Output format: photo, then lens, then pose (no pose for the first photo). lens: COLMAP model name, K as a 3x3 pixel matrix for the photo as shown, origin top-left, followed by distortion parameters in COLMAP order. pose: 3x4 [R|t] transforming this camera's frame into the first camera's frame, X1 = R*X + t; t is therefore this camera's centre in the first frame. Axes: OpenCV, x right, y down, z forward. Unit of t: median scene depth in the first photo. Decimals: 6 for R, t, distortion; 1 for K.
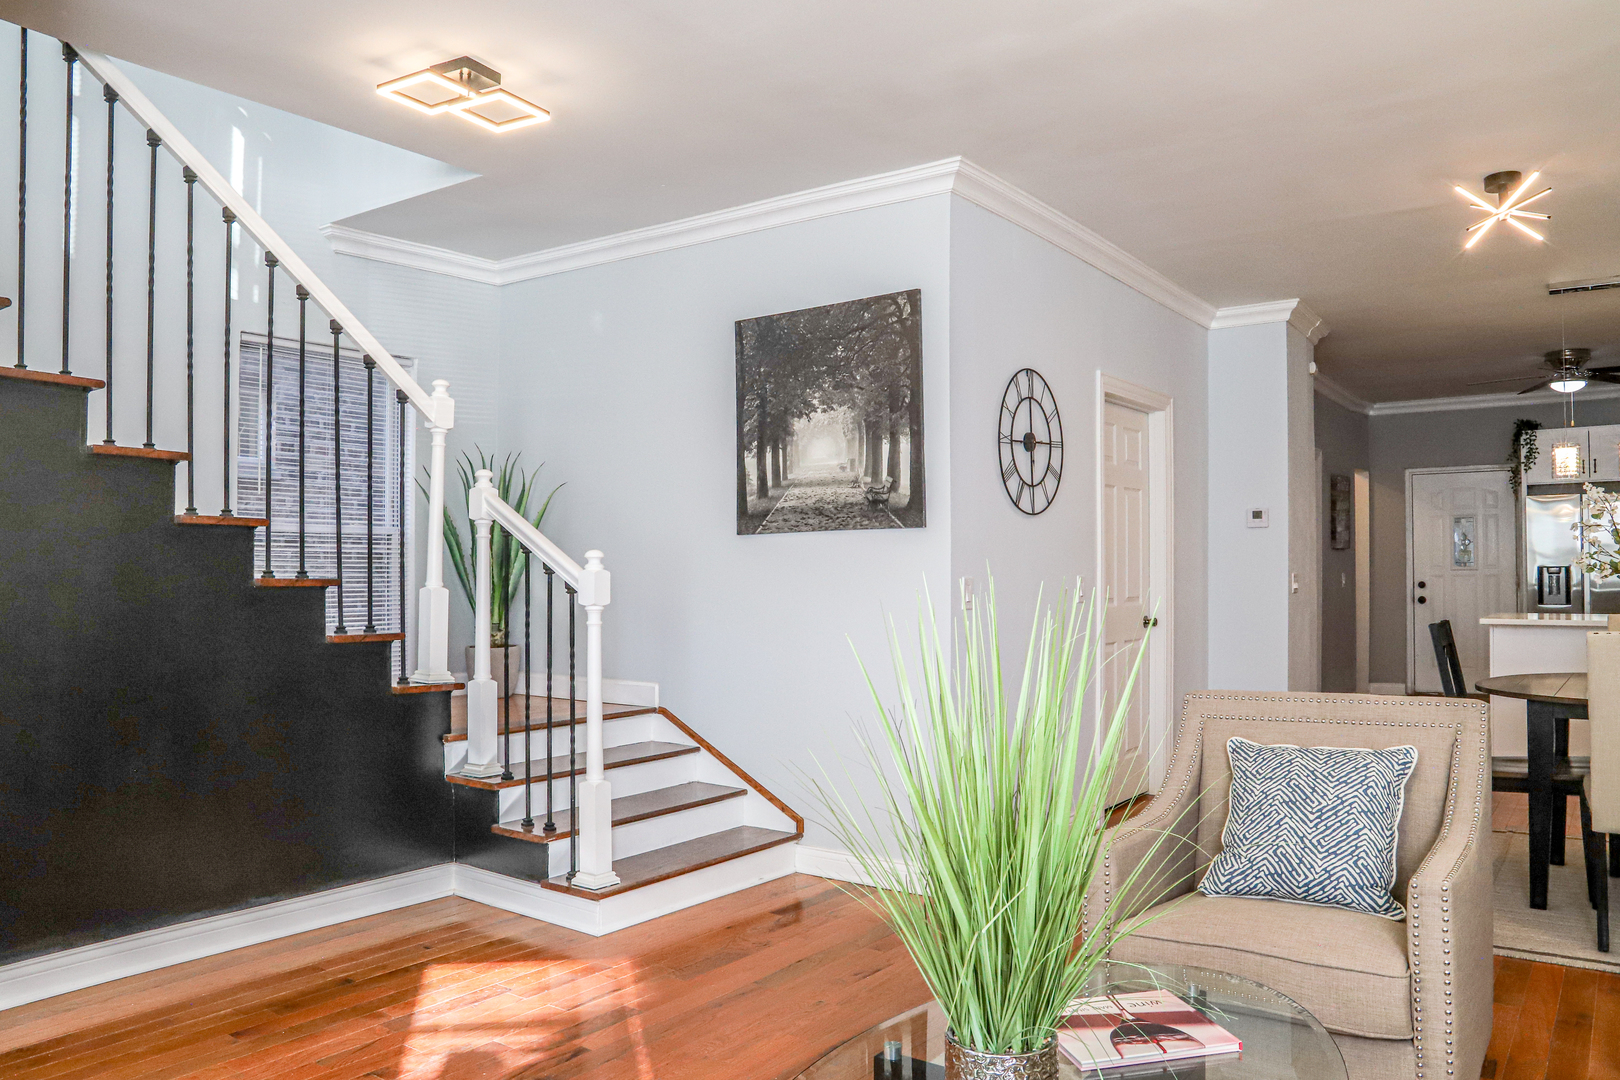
lens RADIAL K [[1196.2, 0, 810.0], [0, 1196.2, 540.0], [0, 0, 1]] dist [0.004607, 0.001816]
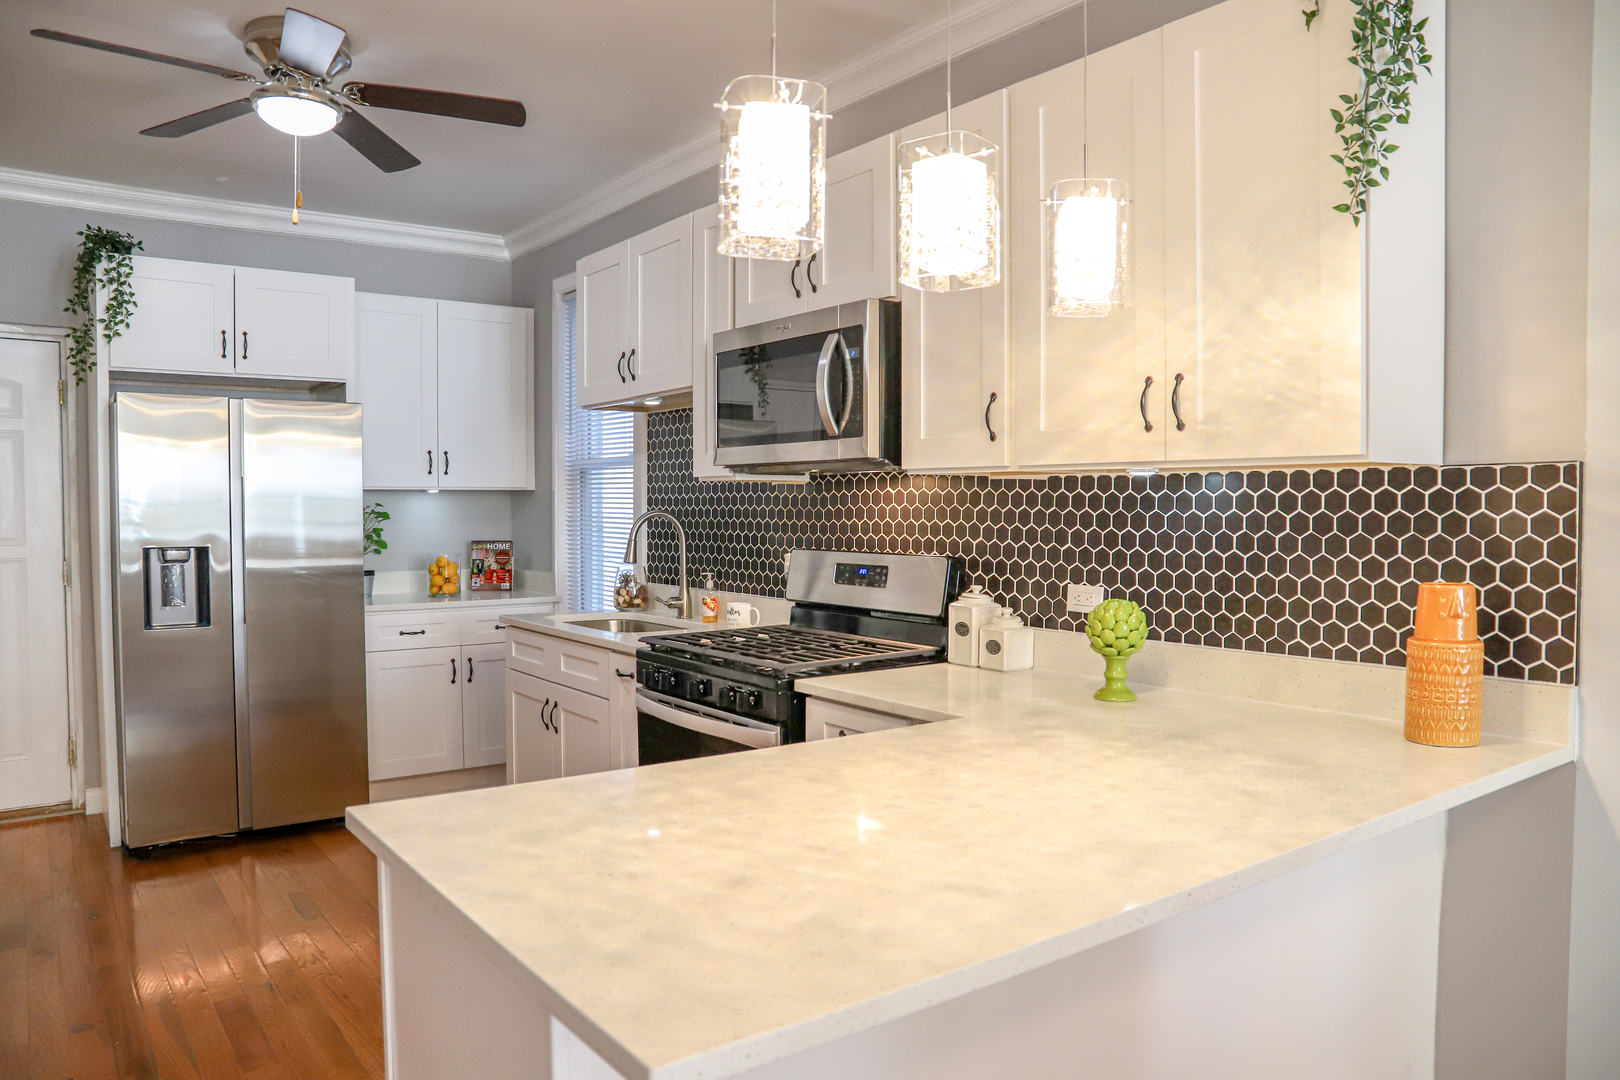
lens RADIAL K [[1128.0, 0, 812.5], [0, 1128.0, 549.8], [0, 0, 1]] dist [-0.123667, 0.090824]
pose [[0.318125, -0.033506, 0.947457, 0.284962], [-0.030292, 0.998506, 0.045482, -0.003902], [-0.947565, -0.043169, 0.316634, 0.607234]]
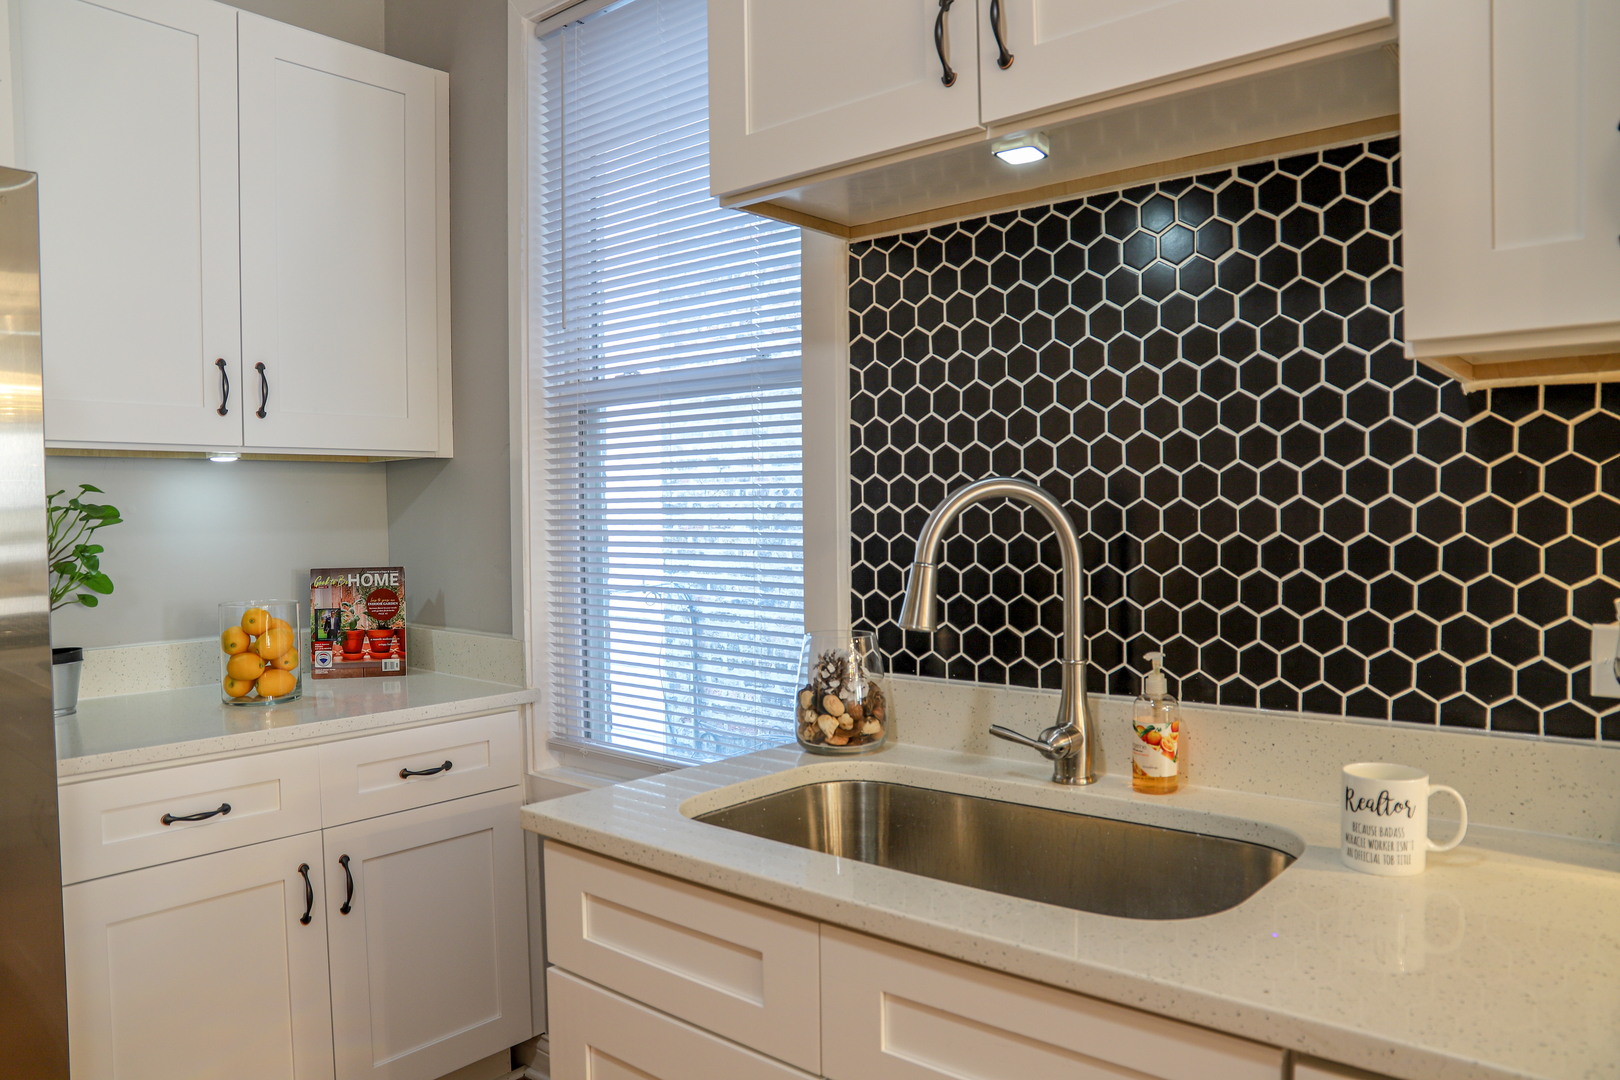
lens RADIAL K [[1128.0, 0, 812.5], [0, 1128.0, 549.8], [0, 0, 1]] dist [-0.123667, 0.090824]
pose [[0.095750, -0.030677, 0.994933, 0.519682], [-0.018320, 0.999301, 0.032574, 0.007396], [-0.995237, -0.021346, 0.095121, 0.807949]]
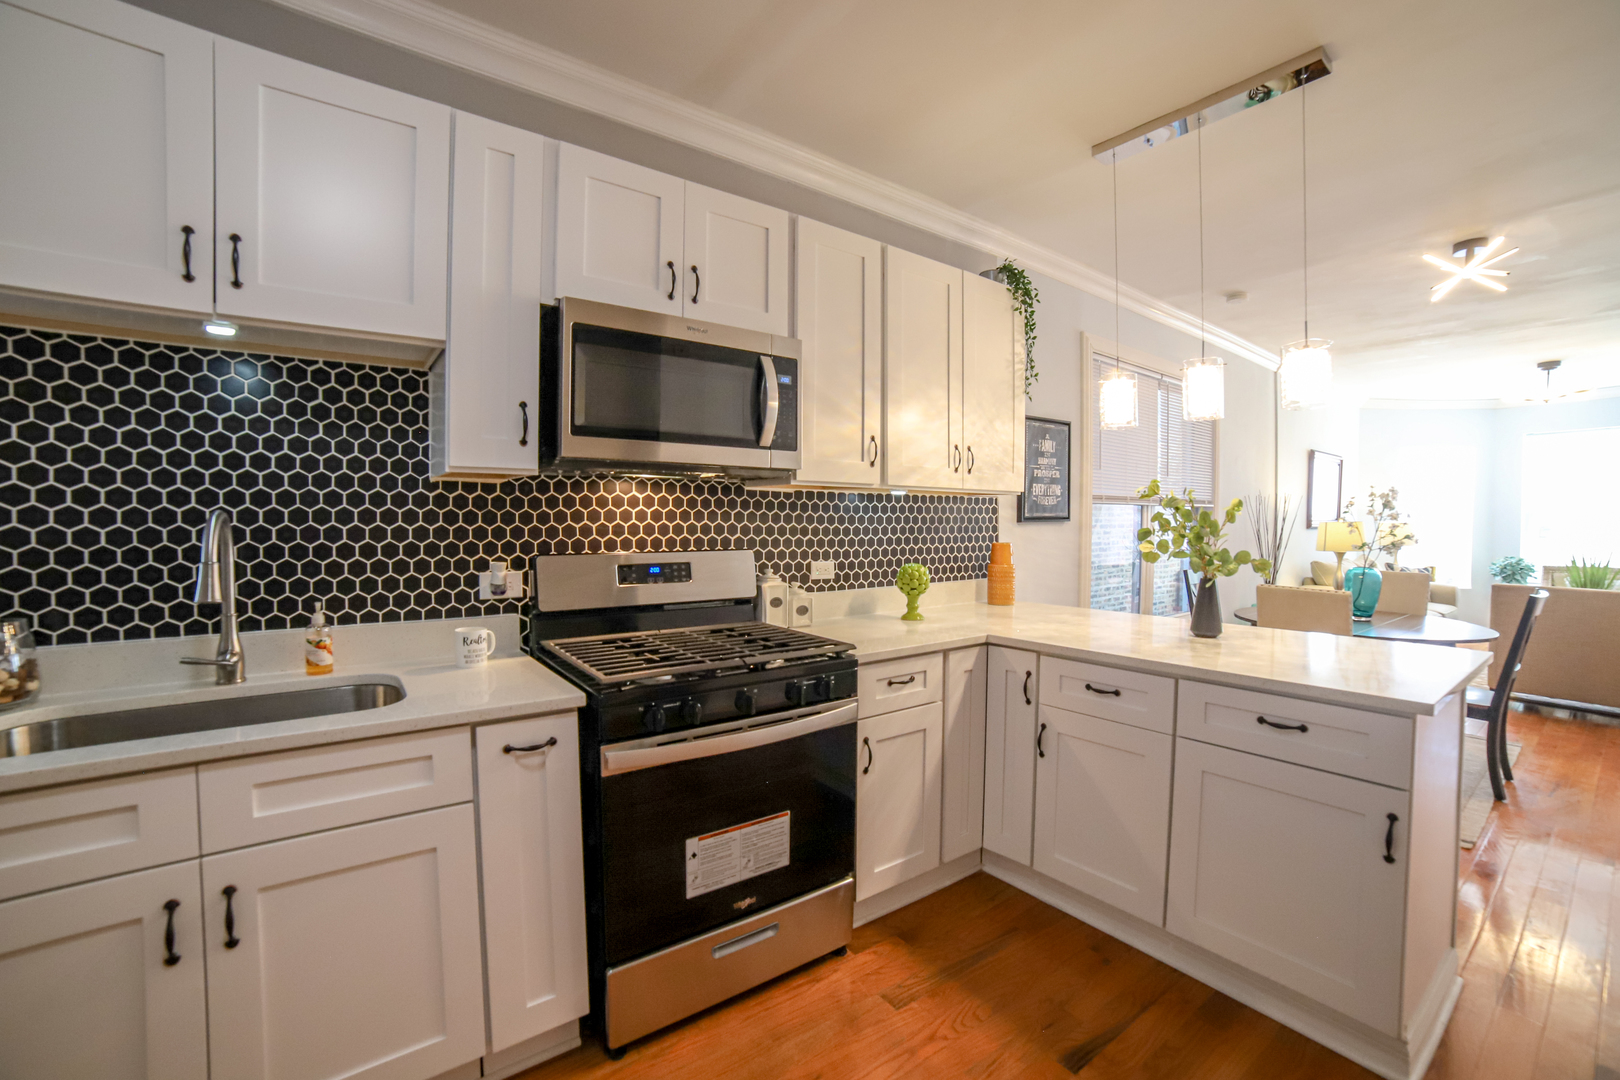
lens RADIAL K [[676.2, 0, 811.1], [0, 676.2, 536.9], [0, 0, 1]] dist [-0.108508, 0.036092]
pose [[-0.947732, -0.007285, 0.318983, 0.492814], [-0.009425, 0.999942, -0.005166, 0.007511], [-0.318927, -0.007903, -0.947746, 0.885074]]
